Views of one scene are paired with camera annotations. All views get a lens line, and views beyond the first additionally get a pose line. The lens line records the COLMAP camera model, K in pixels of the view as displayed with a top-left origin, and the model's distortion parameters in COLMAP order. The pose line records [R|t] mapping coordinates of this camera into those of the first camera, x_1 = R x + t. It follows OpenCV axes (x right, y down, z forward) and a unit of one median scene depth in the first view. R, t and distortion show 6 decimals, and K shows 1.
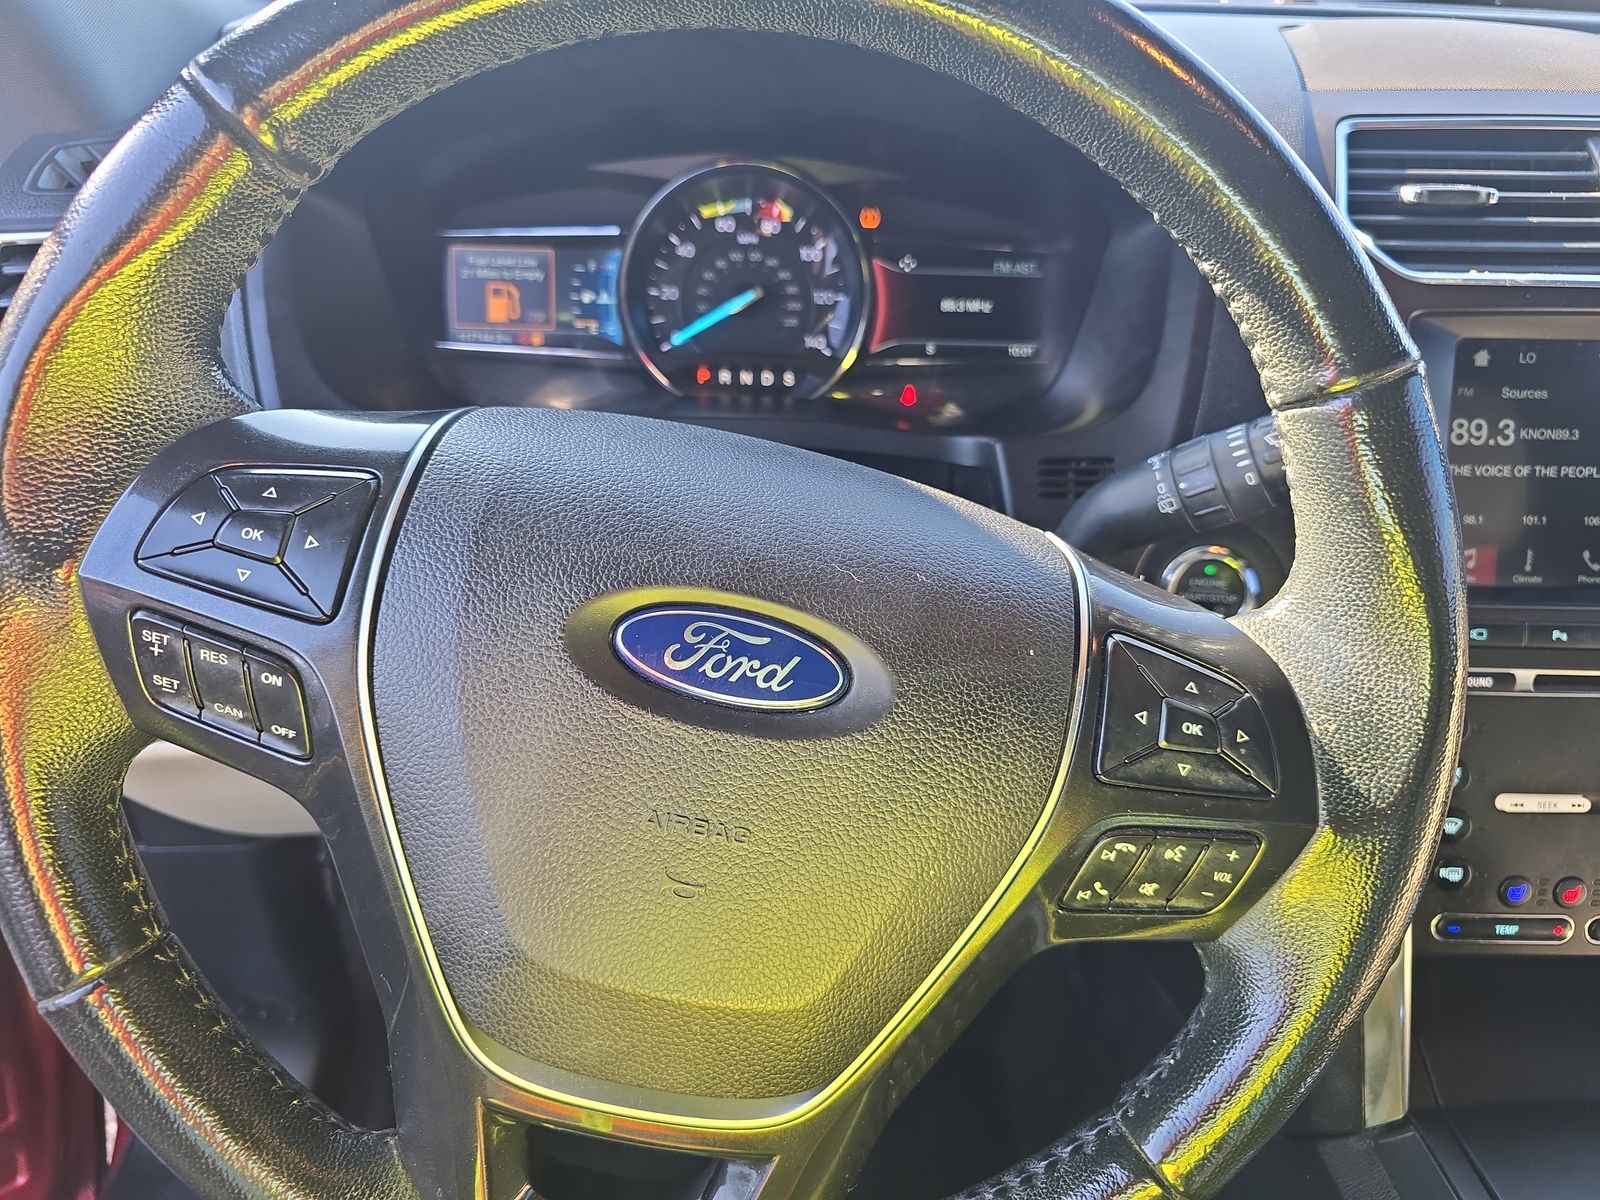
lens RADIAL K [[1084.7, 0, 804.9], [0, 1084.7, 597.3], [0, 0, 1]] dist [0.022240, -0.020789]
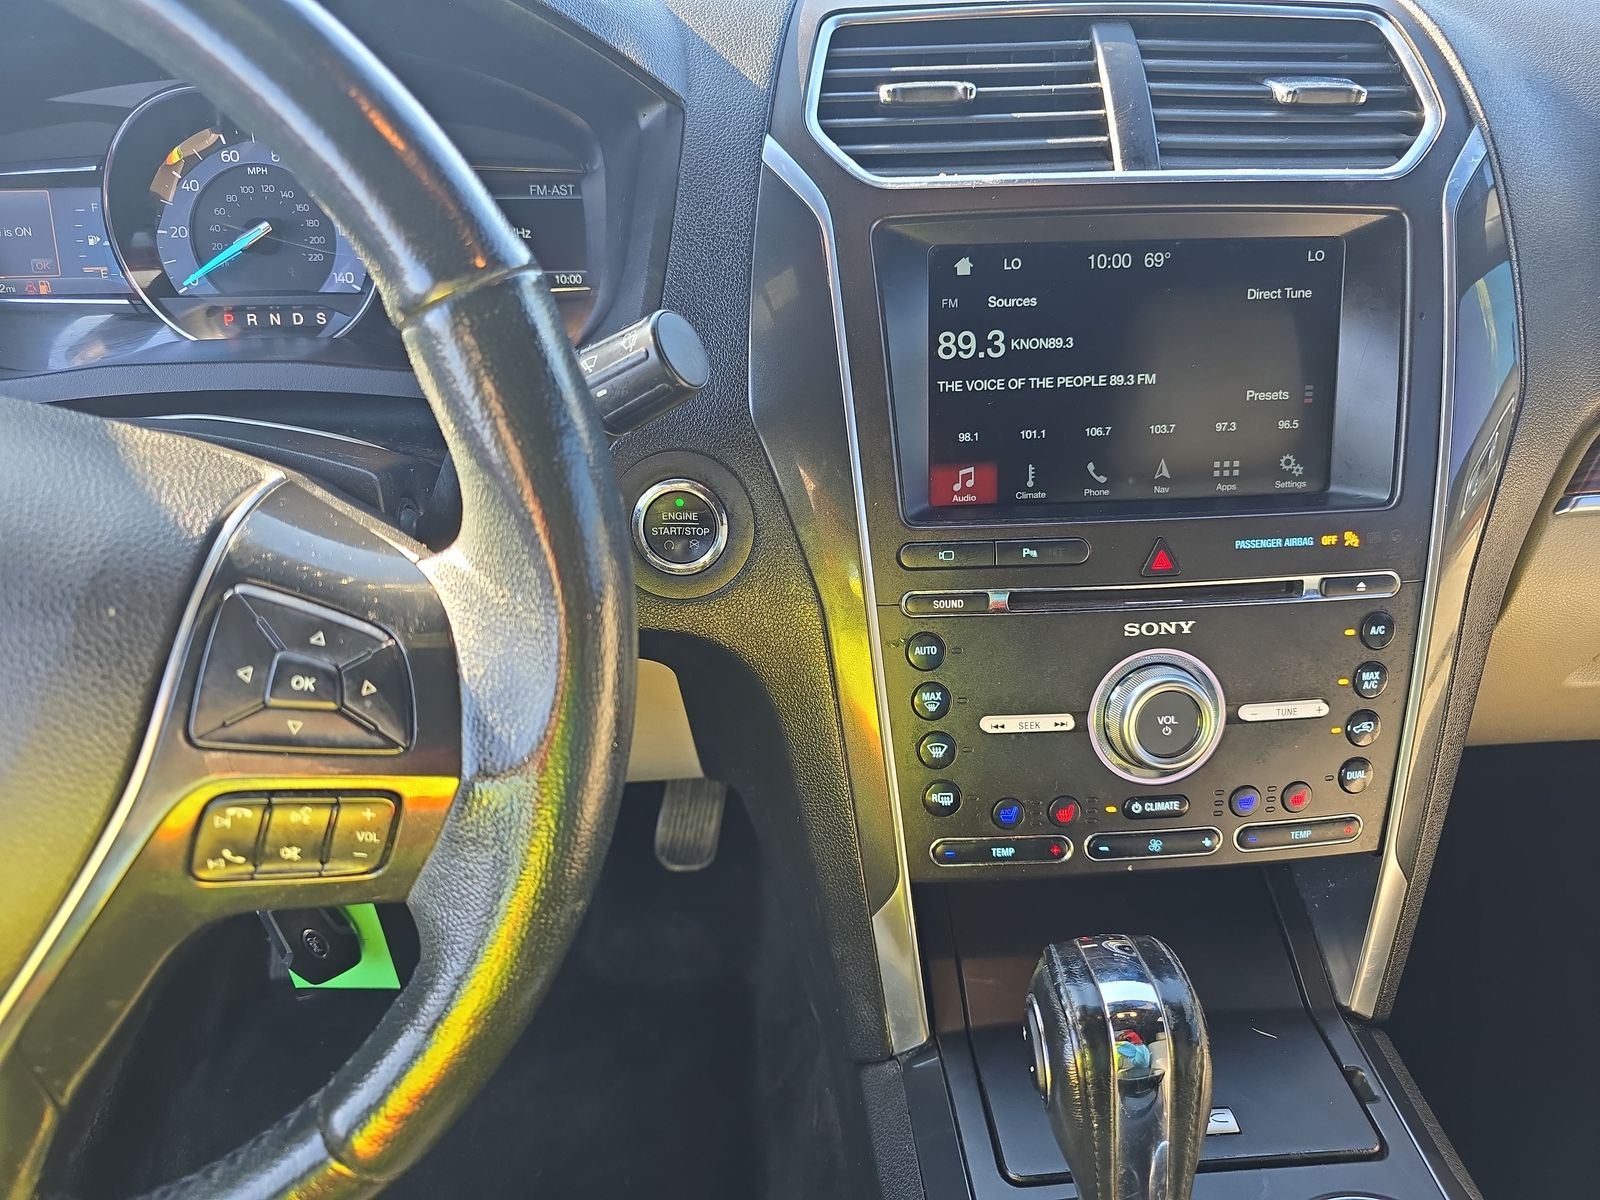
lens RADIAL K [[1084.7, 0, 789.9], [0, 1084.7, 600.4], [0, 0, 1]] dist [0.022240, -0.020789]
pose [[0.998449, -0.051346, 0.021515, 0.430407], [0.049971, 0.996935, 0.060194, 0.007981], [-0.024540, -0.059025, 0.997955, 0.033379]]
